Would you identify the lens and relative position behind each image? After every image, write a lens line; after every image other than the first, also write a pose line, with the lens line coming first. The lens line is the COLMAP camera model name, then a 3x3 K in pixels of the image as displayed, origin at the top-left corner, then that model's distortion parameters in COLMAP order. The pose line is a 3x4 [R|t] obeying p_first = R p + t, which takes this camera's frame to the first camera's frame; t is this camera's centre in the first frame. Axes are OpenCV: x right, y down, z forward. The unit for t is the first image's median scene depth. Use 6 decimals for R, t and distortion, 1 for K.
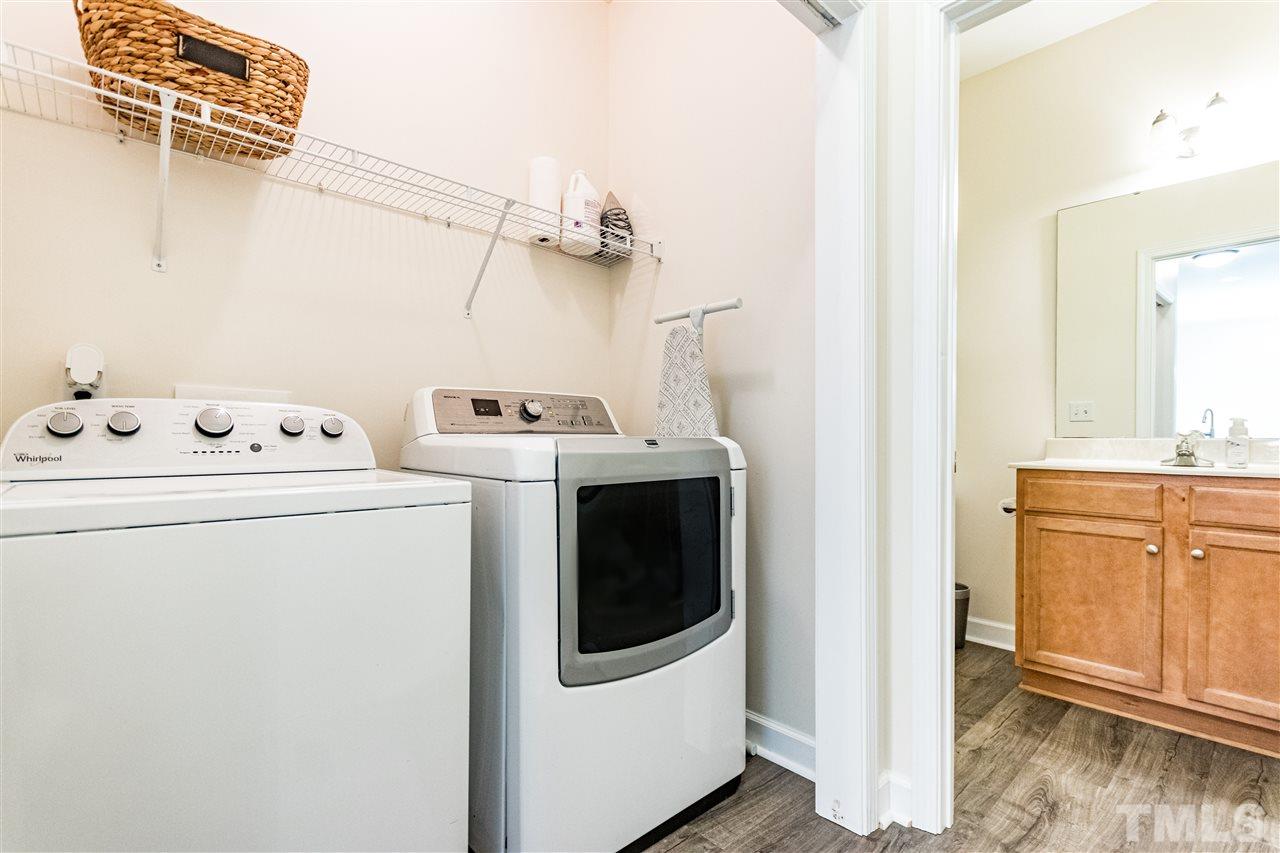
lens RADIAL K [[591.4, 0, 641.7], [0, 591.4, 421.2], [0, 0, 1]] dist [0.007098, -0.002975]
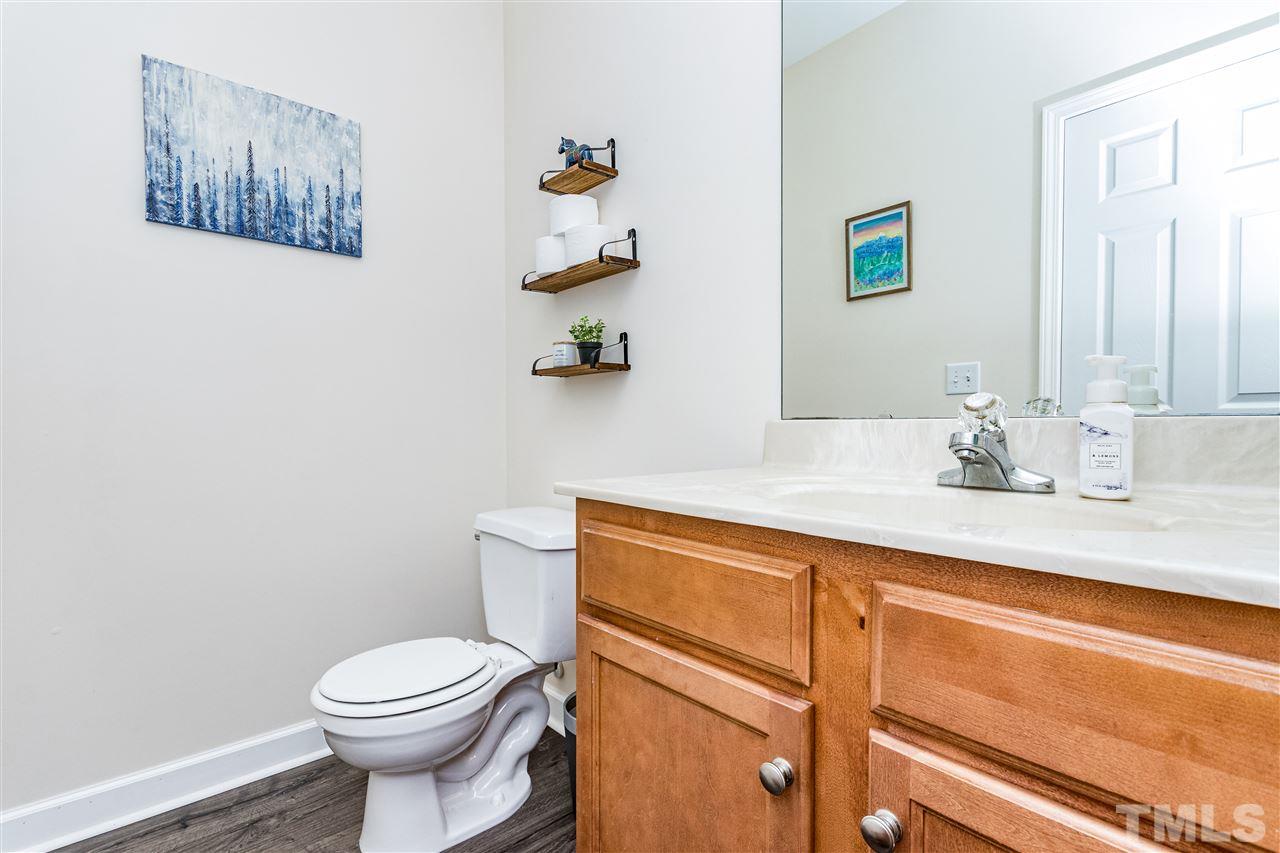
lens RADIAL K [[591.4, 0, 637.9], [0, 591.4, 436.7], [0, 0, 1]] dist [0.007098, -0.002975]
pose [[0.999816, -0.009517, -0.016636, 0.773084], [0.010147, 0.999219, 0.038197, 0.026589], [0.016259, -0.038359, 0.999132, 0.678640]]
